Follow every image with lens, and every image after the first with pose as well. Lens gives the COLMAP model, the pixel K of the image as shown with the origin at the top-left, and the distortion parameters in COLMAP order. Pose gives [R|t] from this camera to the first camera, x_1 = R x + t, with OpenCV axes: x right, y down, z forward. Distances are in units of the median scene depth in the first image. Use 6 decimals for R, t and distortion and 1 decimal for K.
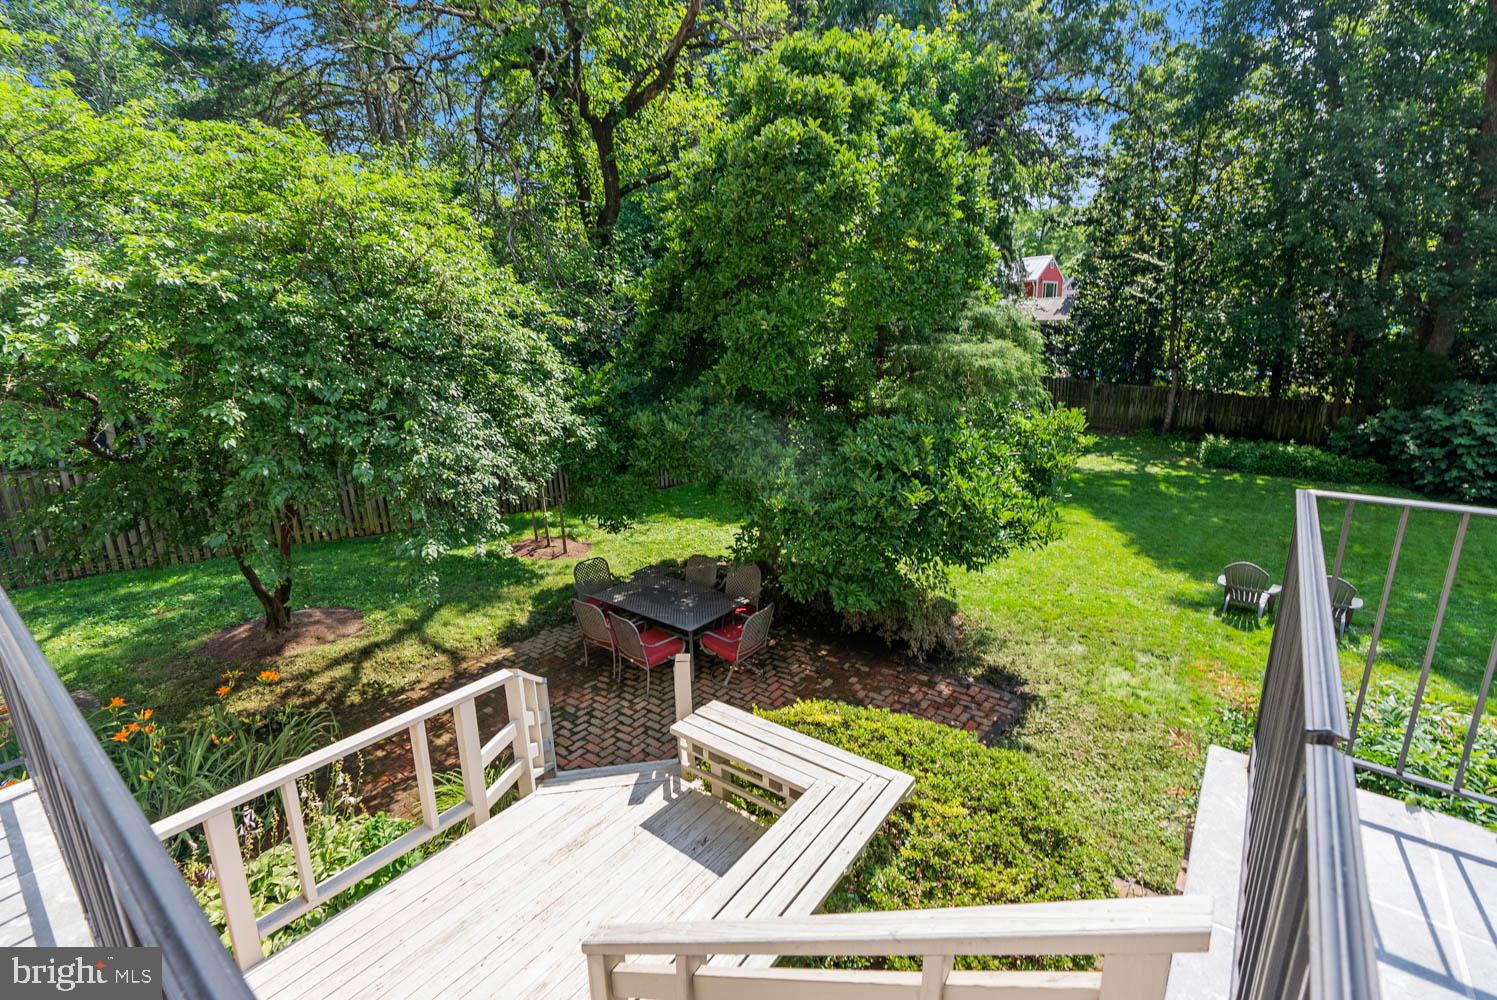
lens RADIAL K [[678.6, 0, 747.1], [0, 678.6, 498.3], [0, 0, 1]] dist [-0.014512, 0.008003]
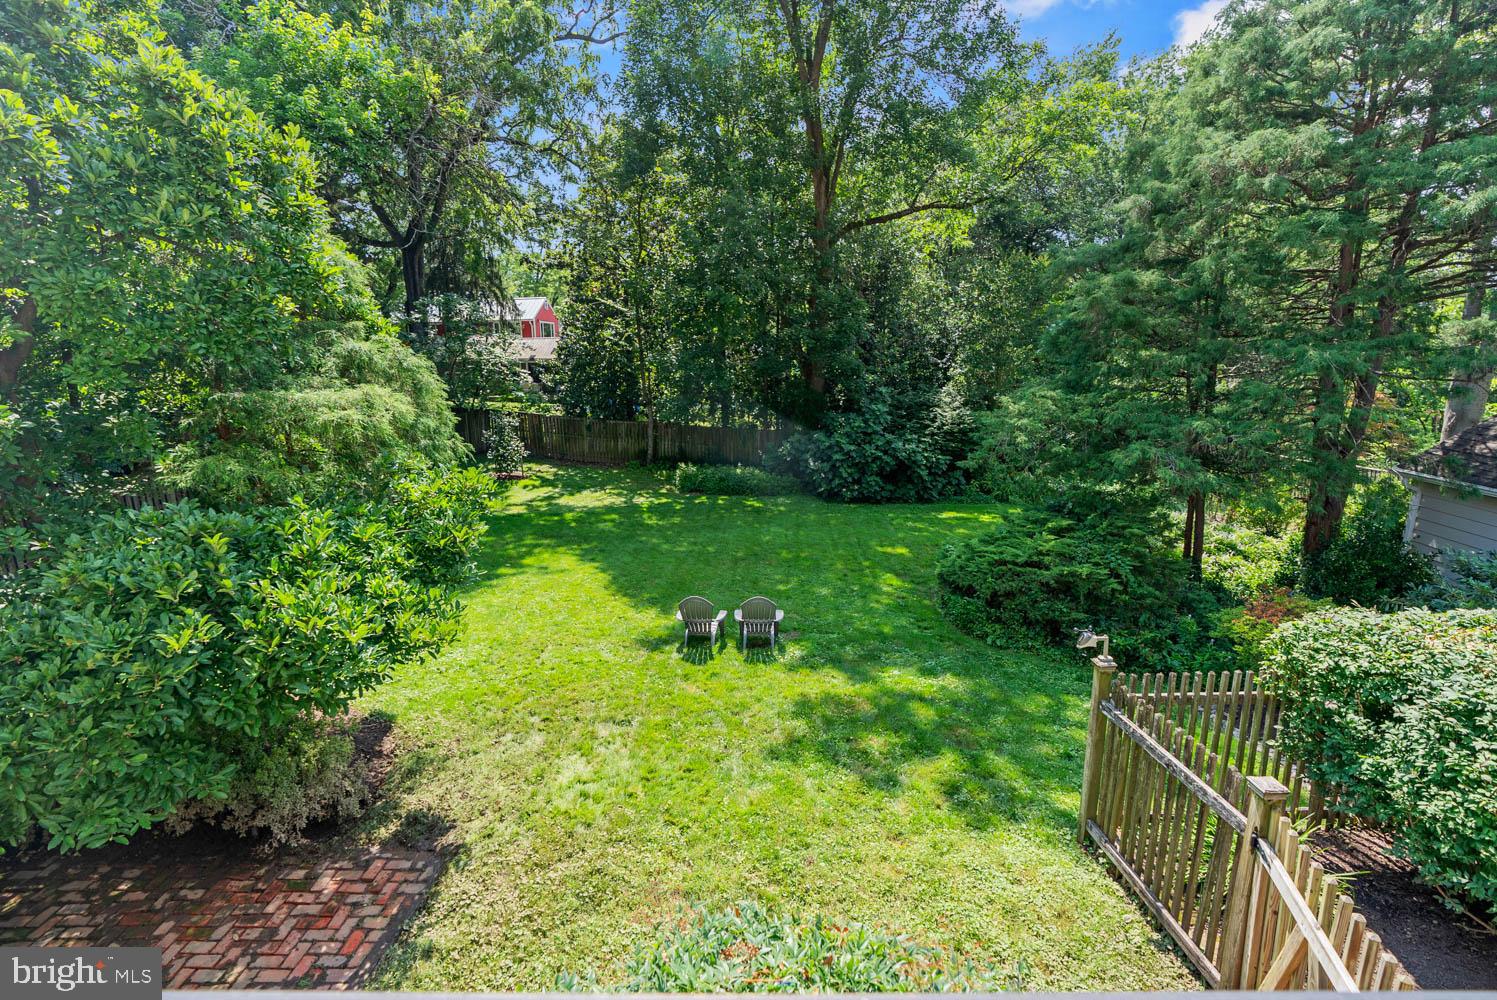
lens RADIAL K [[678.6, 0, 747.1], [0, 678.6, 498.3], [0, 0, 1]] dist [-0.014512, 0.008003]
pose [[0.784389, -0.102978, 0.611662, 0.209565], [0.134960, 0.990831, -0.006257, -0.040133], [-0.605409, 0.087457, 0.791095, 0.135402]]
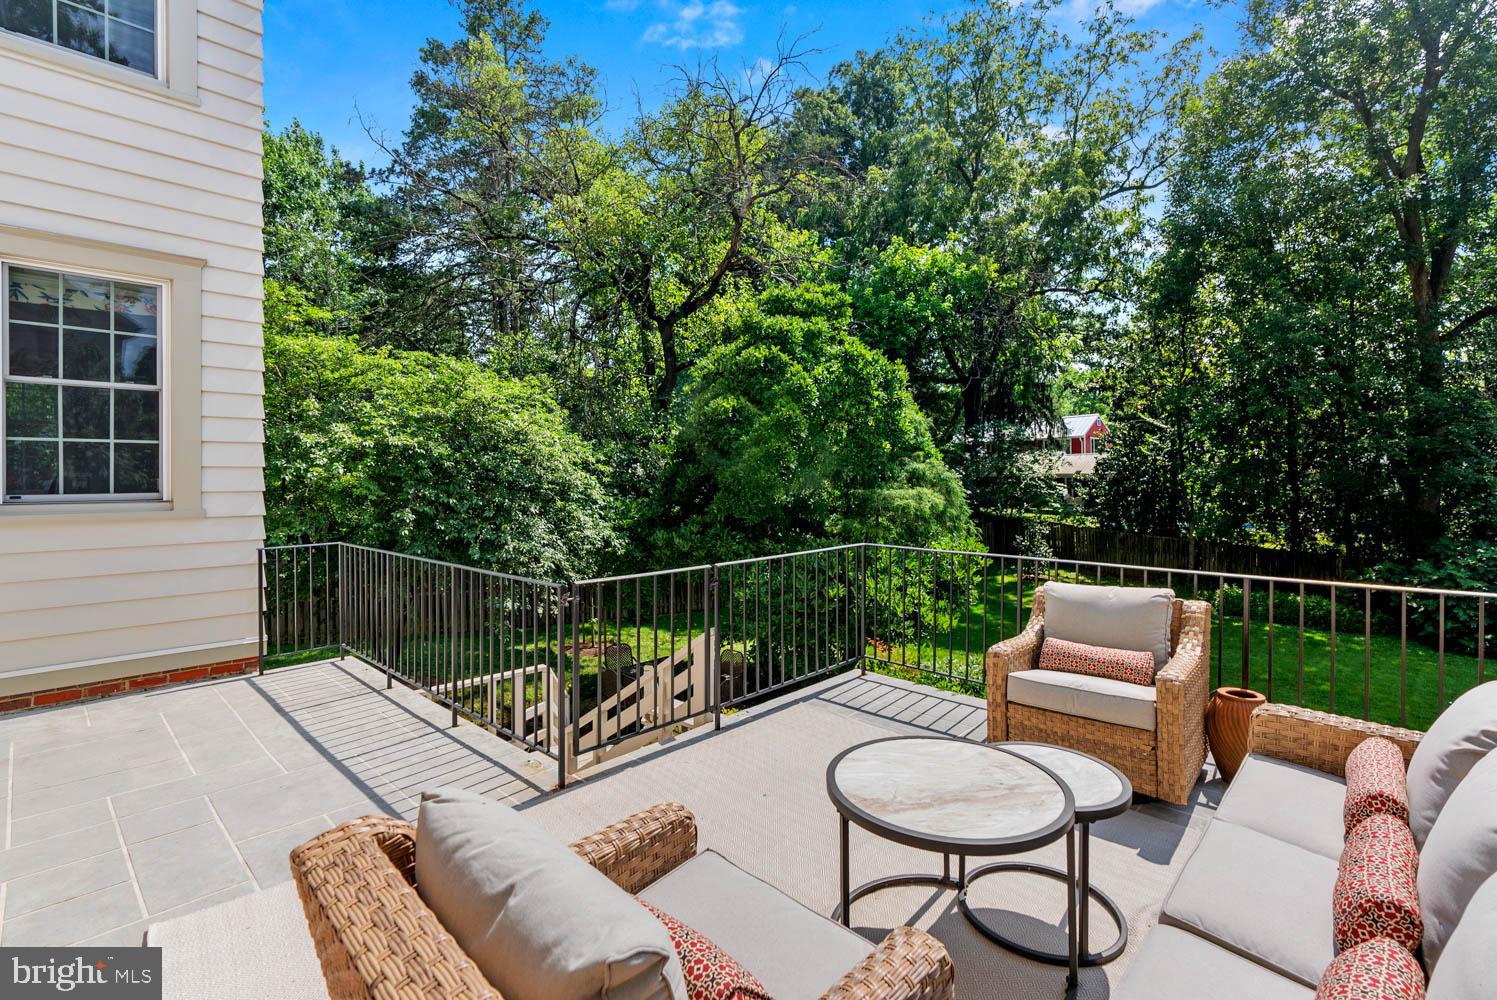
lens RADIAL K [[684.8, 0, 747.5], [0, 684.8, 475.4], [0, 0, 1]] dist [-0.011376, 0.000216]
pose [[0.994828, 0.021250, -0.099323, 0.147884], [-0.044755, 0.969532, -0.240843, 0.084698], [0.091179, 0.244042, 0.965469, -0.344153]]
